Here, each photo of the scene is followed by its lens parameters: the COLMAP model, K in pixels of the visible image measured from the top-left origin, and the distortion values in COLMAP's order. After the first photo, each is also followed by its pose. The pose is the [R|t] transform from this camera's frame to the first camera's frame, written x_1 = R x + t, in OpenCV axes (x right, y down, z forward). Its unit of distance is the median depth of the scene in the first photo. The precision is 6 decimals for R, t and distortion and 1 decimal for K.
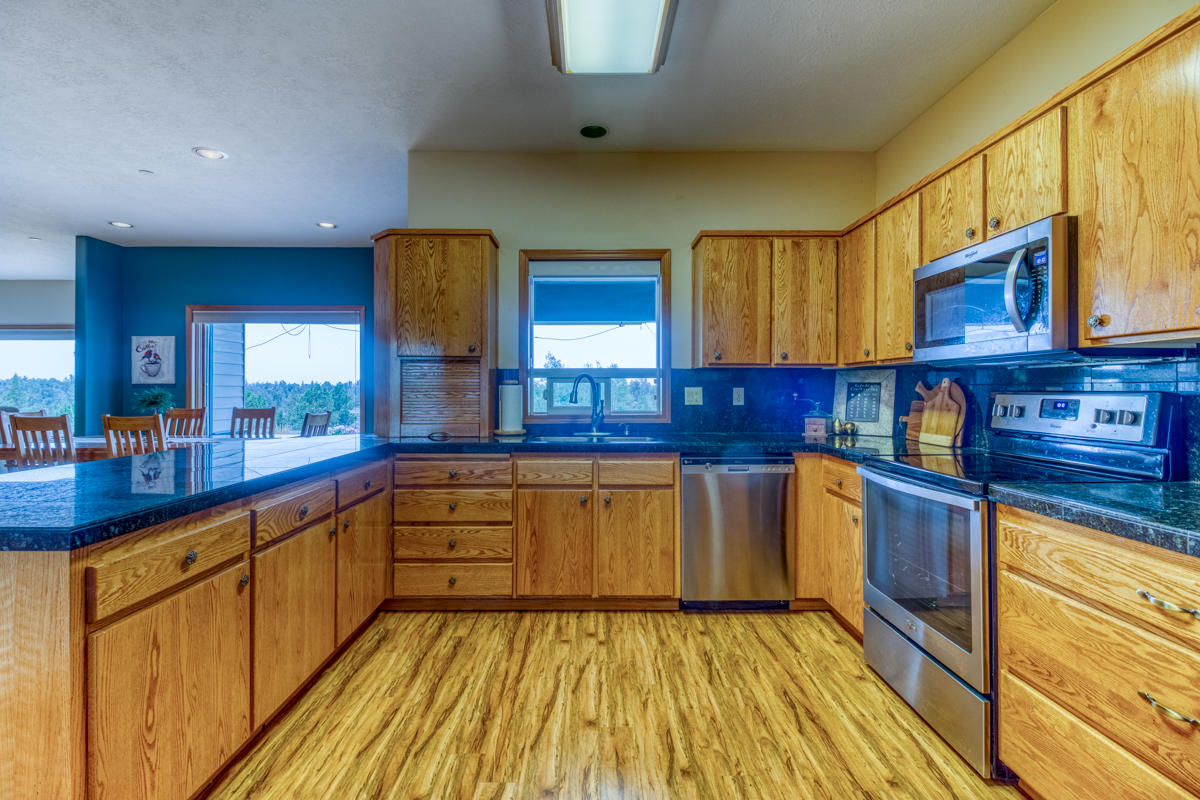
lens RADIAL K [[558.5, 0, 596.5], [0, 558.5, 388.2], [0, 0, 1]] dist [0.008416, -0.005987]
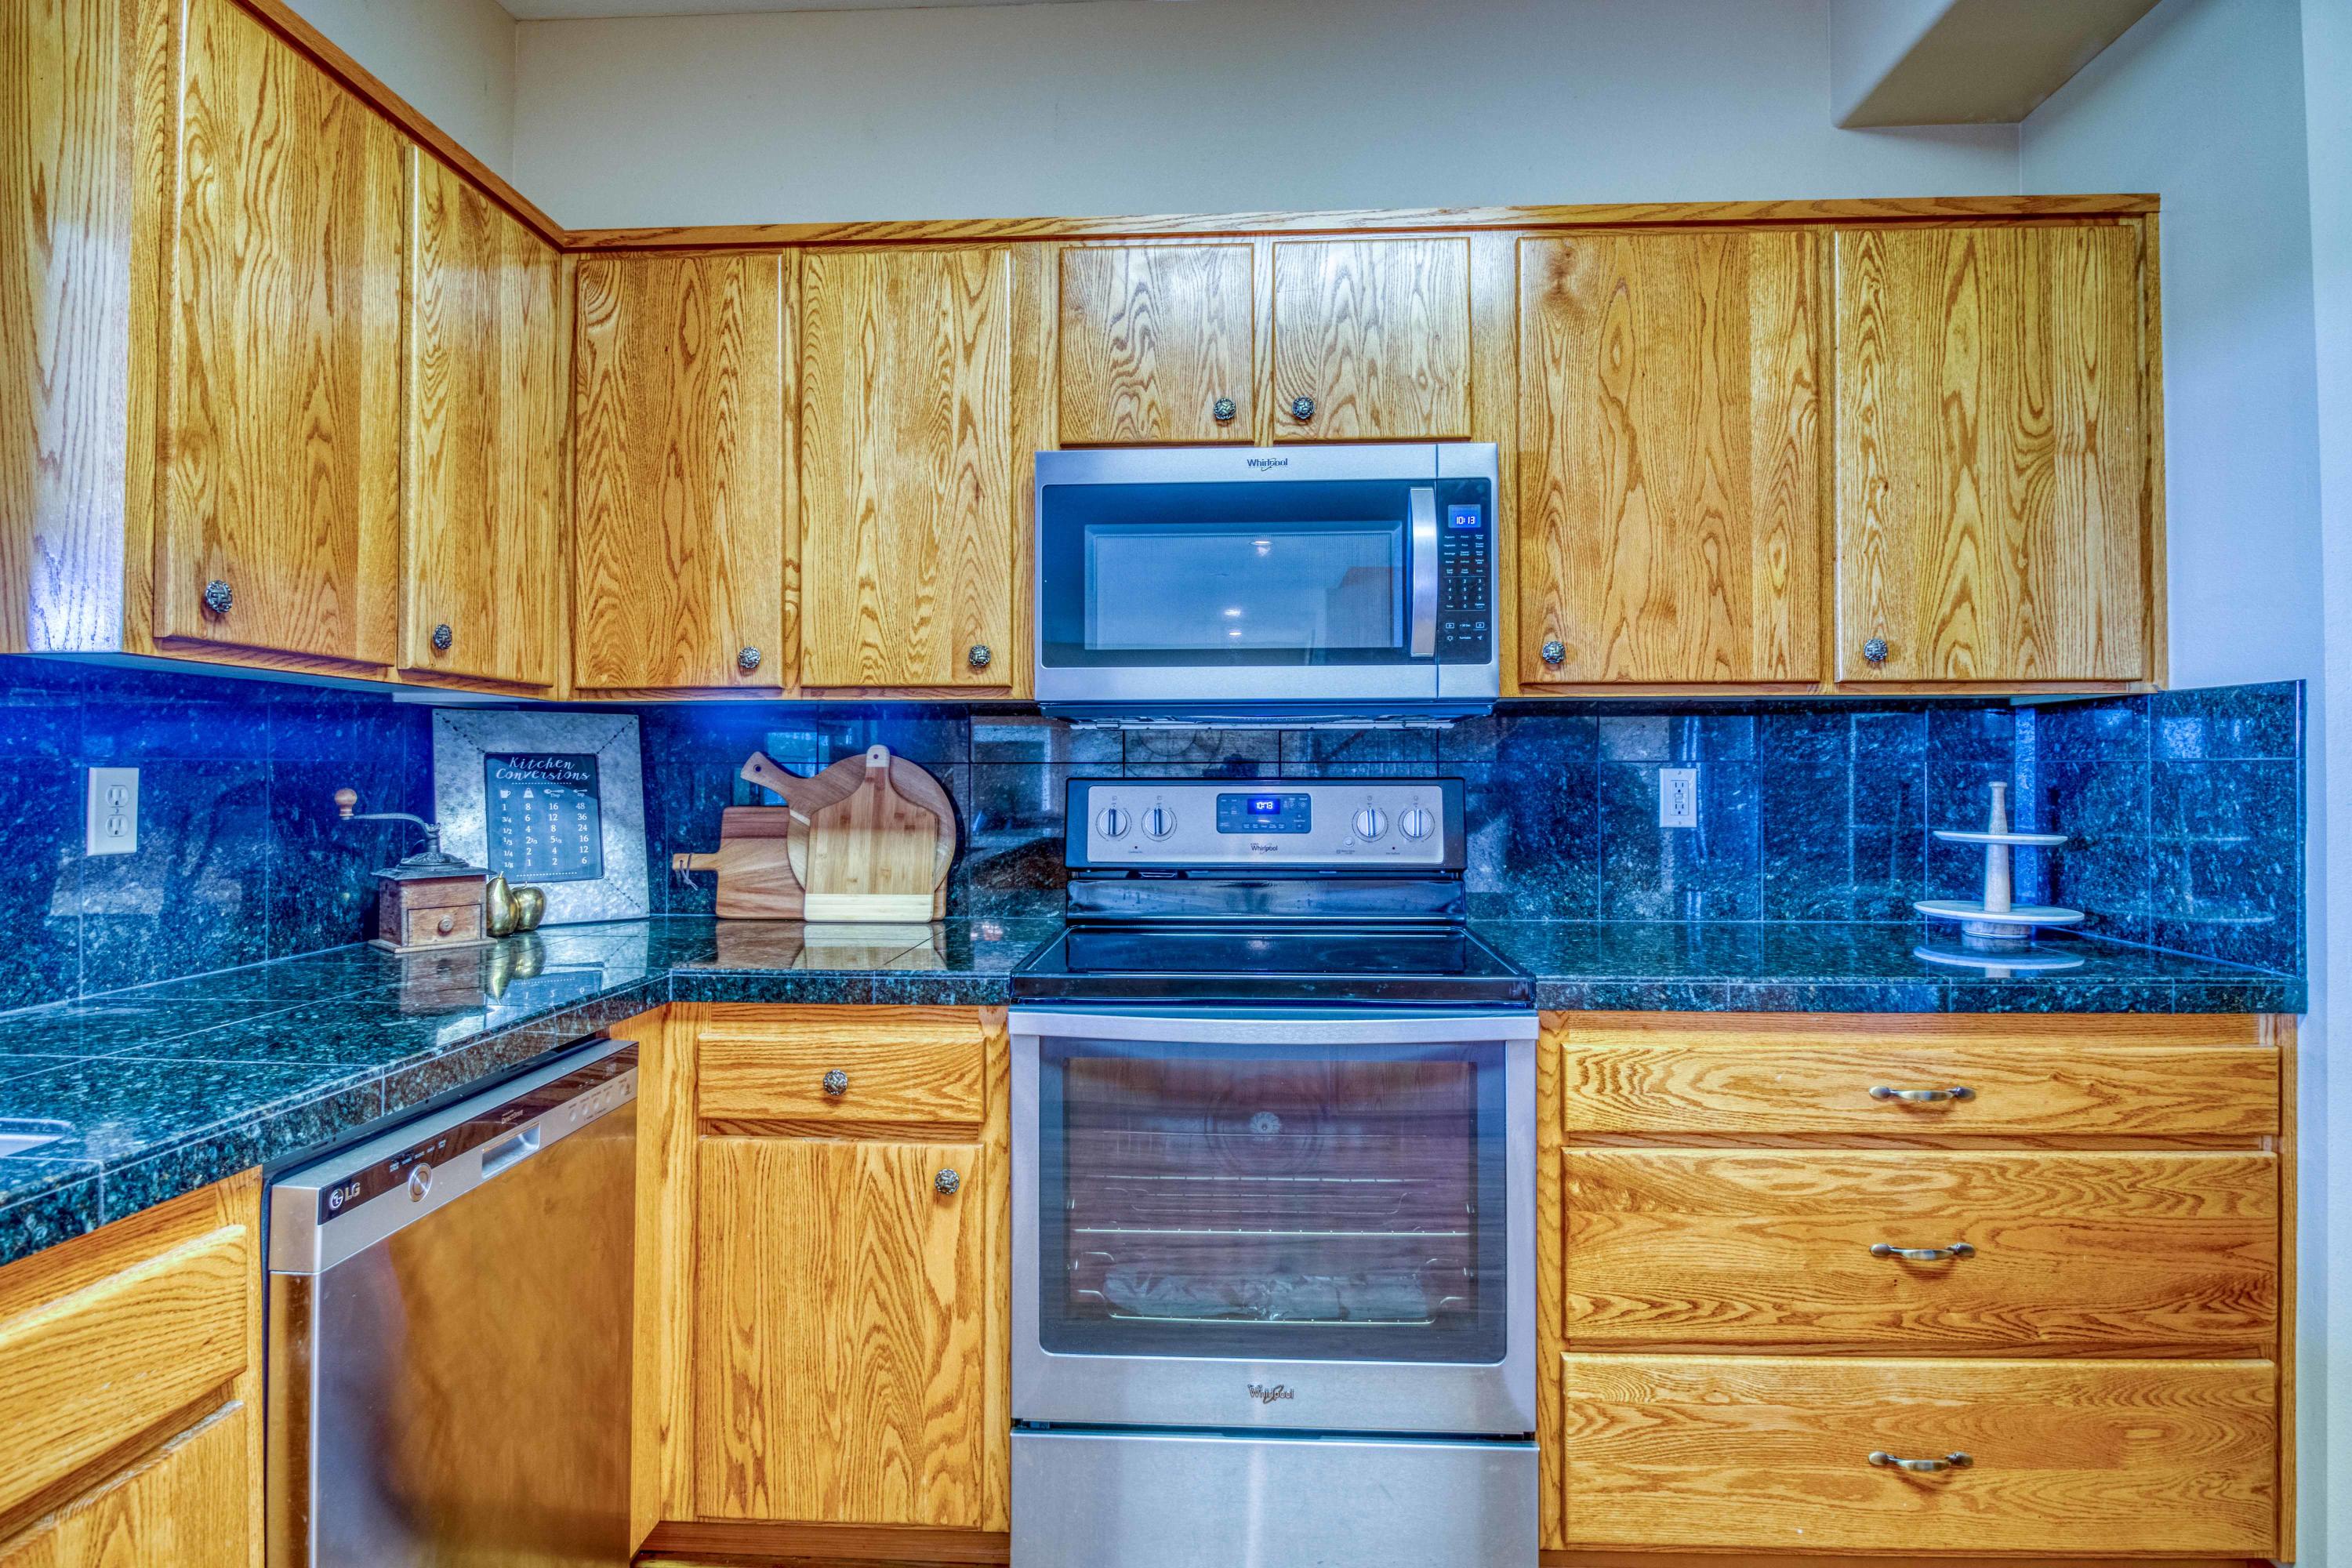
lens RADIAL K [[1229.3, 0, 1195.1], [0, 1229.3, 760.7], [0, 0, 1]] dist [-0.001146, -0.005440]
pose [[0.060464, 0.010213, 0.998118, -0.199193], [-0.000583, 0.999948, -0.010197, 0.000927], [-0.998170, 0.000035, 0.060467, 0.705084]]
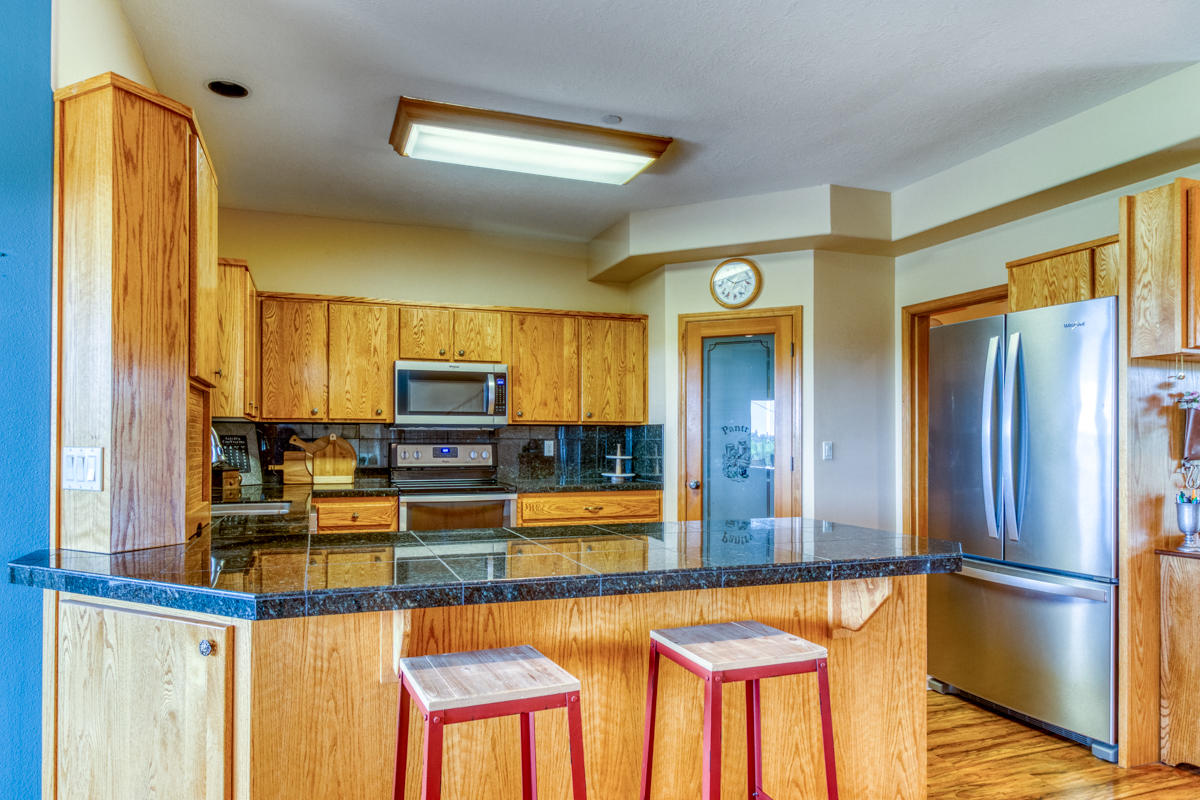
lens RADIAL K [[737.8, 0, 572.1], [0, 737.8, 432.9], [0, 0, 1]] dist [0.015528, -0.000972]
pose [[-0.306229, 0.010265, 0.951902, -1.193205], [-0.003061, 0.999926, -0.011768, -0.000483], [-0.951953, -0.006518, -0.306175, 0.961492]]
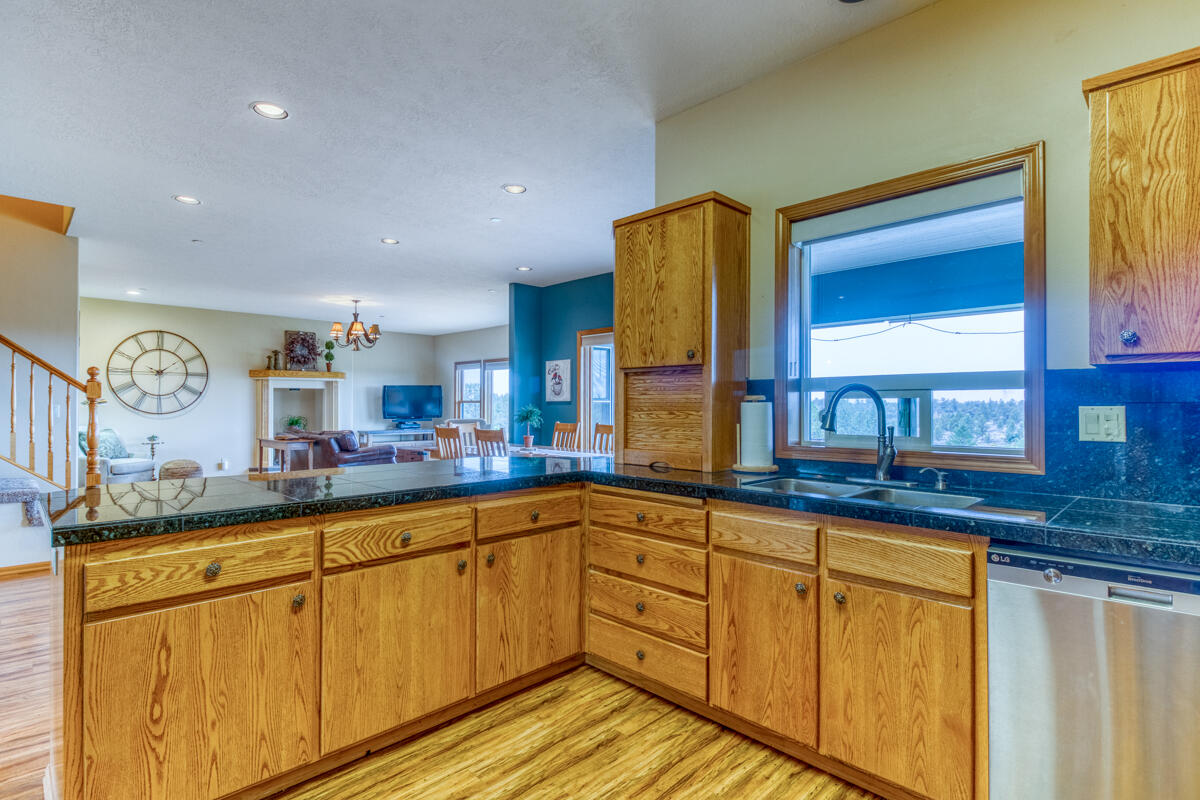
lens RADIAL K [[595.8, 0, 578.4], [0, 595.8, 401.3], [0, 0, 1]] dist [0.004186, -0.005006]
pose [[0.695348, -0.002905, -0.718667, 0.279591], [-0.000874, 0.999988, -0.004888, -0.003202], [0.718673, 0.004027, 0.695337, 0.364800]]
